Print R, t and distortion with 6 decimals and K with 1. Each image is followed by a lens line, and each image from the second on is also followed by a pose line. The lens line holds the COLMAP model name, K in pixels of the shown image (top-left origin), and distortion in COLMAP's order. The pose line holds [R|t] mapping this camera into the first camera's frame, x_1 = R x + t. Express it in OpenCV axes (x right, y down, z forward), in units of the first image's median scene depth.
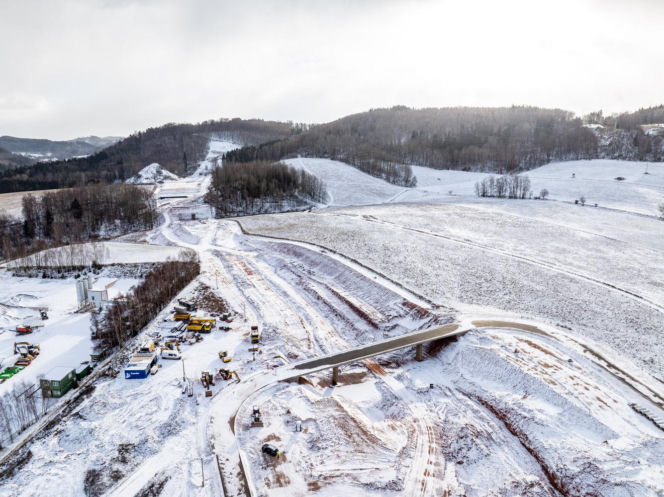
lens RADIAL K [[497.2, 0, 332.0], [0, 497.2, 248.5], [0, 0, 1]] dist [-0.008460, -0.008196]
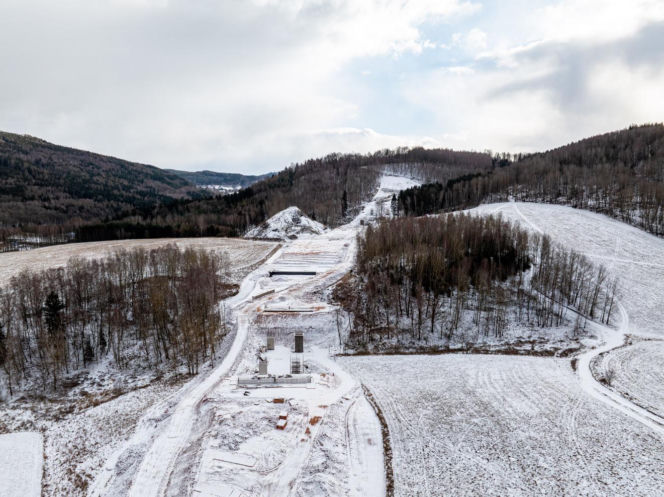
lens RADIAL K [[497.2, 0, 332.0], [0, 497.2, 248.5], [0, 0, 1]] dist [-0.008460, -0.008196]
pose [[0.936677, 0.052845, -0.346185, -0.054465], [-0.076696, 0.995506, -0.055554, -0.066789], [0.341693, 0.078588, 0.936520, 0.316070]]
